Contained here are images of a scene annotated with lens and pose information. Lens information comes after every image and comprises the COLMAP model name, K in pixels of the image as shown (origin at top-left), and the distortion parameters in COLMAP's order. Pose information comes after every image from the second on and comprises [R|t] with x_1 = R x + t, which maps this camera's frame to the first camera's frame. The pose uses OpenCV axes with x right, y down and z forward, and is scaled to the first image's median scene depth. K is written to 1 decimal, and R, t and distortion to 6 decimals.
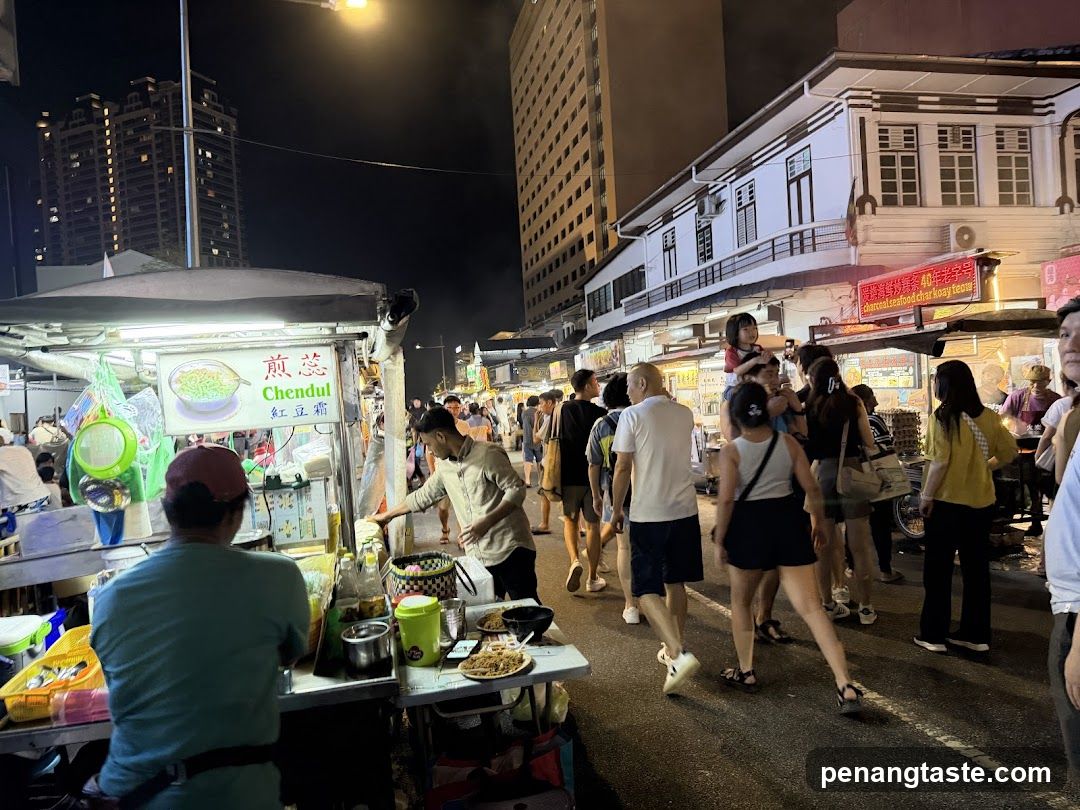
lens RADIAL K [[774.9, 0, 550.8], [0, 774.9, 418.8], [0, 0, 1]] dist [0.032733, -0.037991]
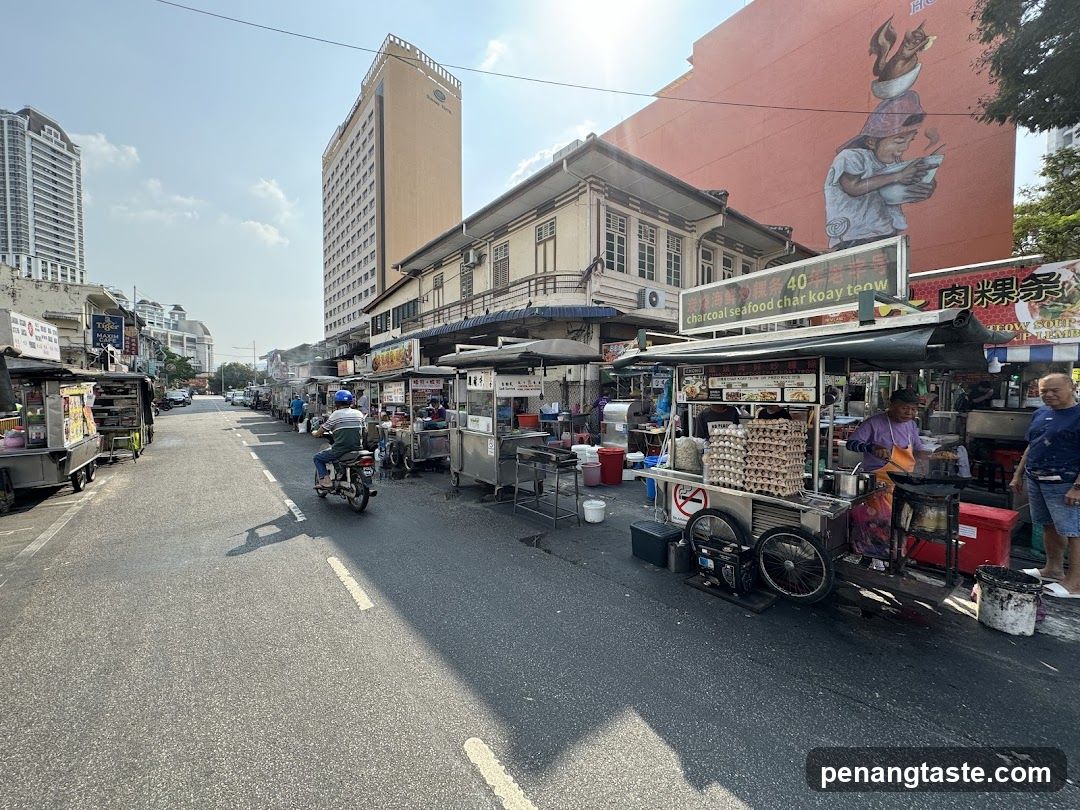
lens RADIAL K [[434.6, 0, 534.5], [0, 434.6, 406.6], [0, 0, 1]] dist [-0.000874, -0.000036]
pose [[0.913091, 0.051646, 0.404471, 0.008983], [-0.050987, 0.998622, -0.012410, -0.010400], [-0.404555, -0.009291, 0.914467, 0.328055]]
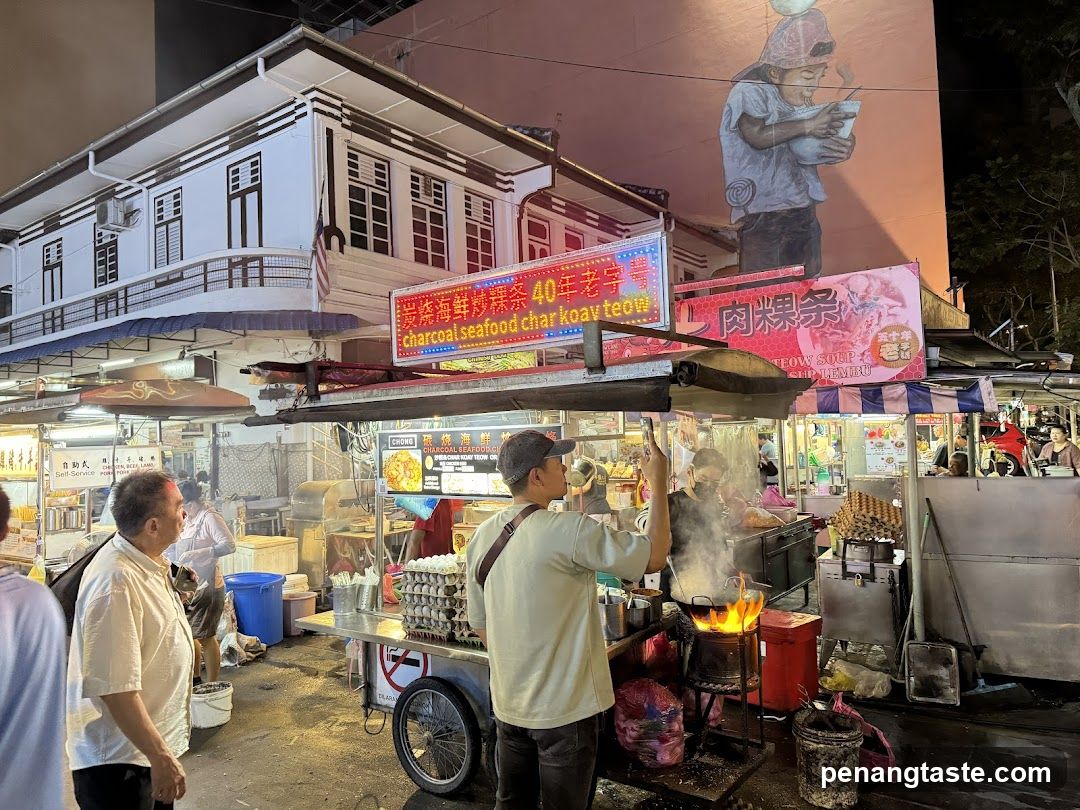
lens RADIAL K [[765.2, 0, 537.3], [0, 765.2, 406.1], [0, 0, 1]] dist [0.108447, -0.174739]
pose [[0.770434, 0.068084, 0.633874, 0.077174], [0.001935, 0.994027, -0.109119, -0.020878], [-0.637517, 0.085296, 0.765701, 0.271124]]
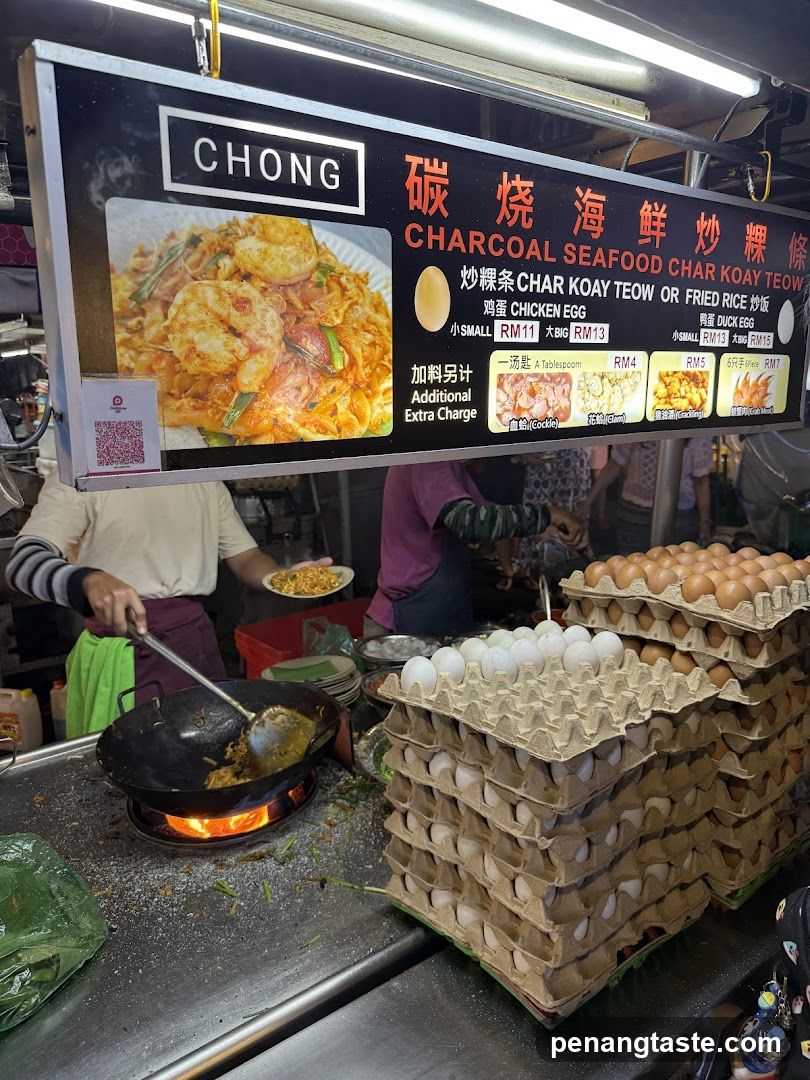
lens RADIAL K [[752.0, 0, 400.0], [0, 752.0, 545.3], [0, 0, 1]] dist [0.173328, -0.391407]
pose [[-0.401728, -0.116995, 0.908255, 0.148252], [0.074543, 0.984336, 0.159767, -0.021460], [-0.912720, 0.131887, -0.386715, 0.498866]]
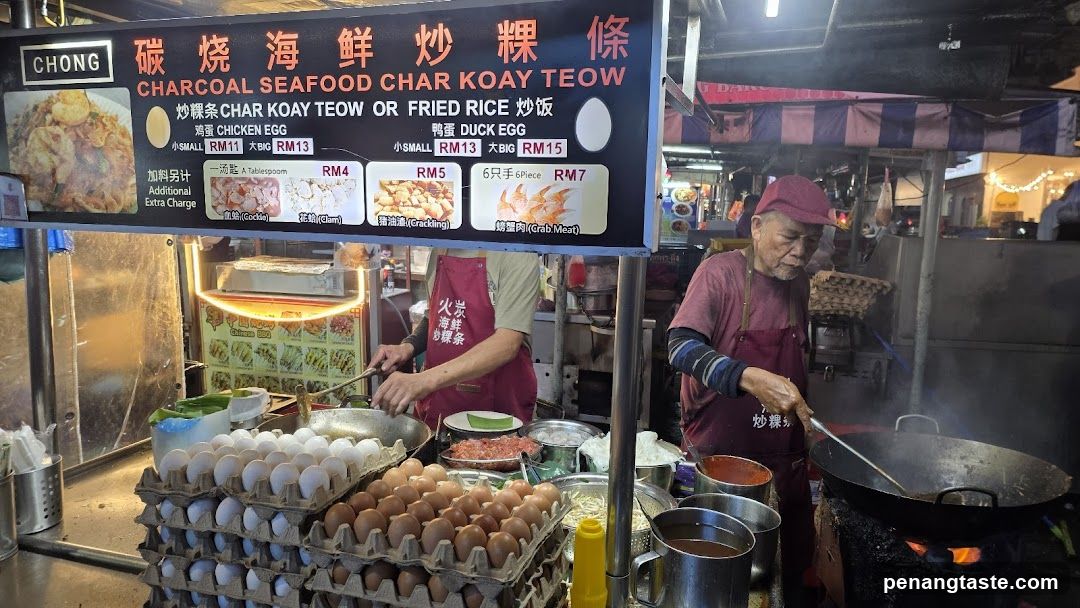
lens RADIAL K [[729.0, 0, 538.8], [0, 729.0, 309.2], [0, 0, 1]] dist [0.079401, -0.085012]
pose [[0.503055, -0.043446, 0.863162, 0.149405], [-0.026430, 0.997495, 0.065611, -0.017101], [-0.863850, -0.055819, 0.500647, 0.406937]]
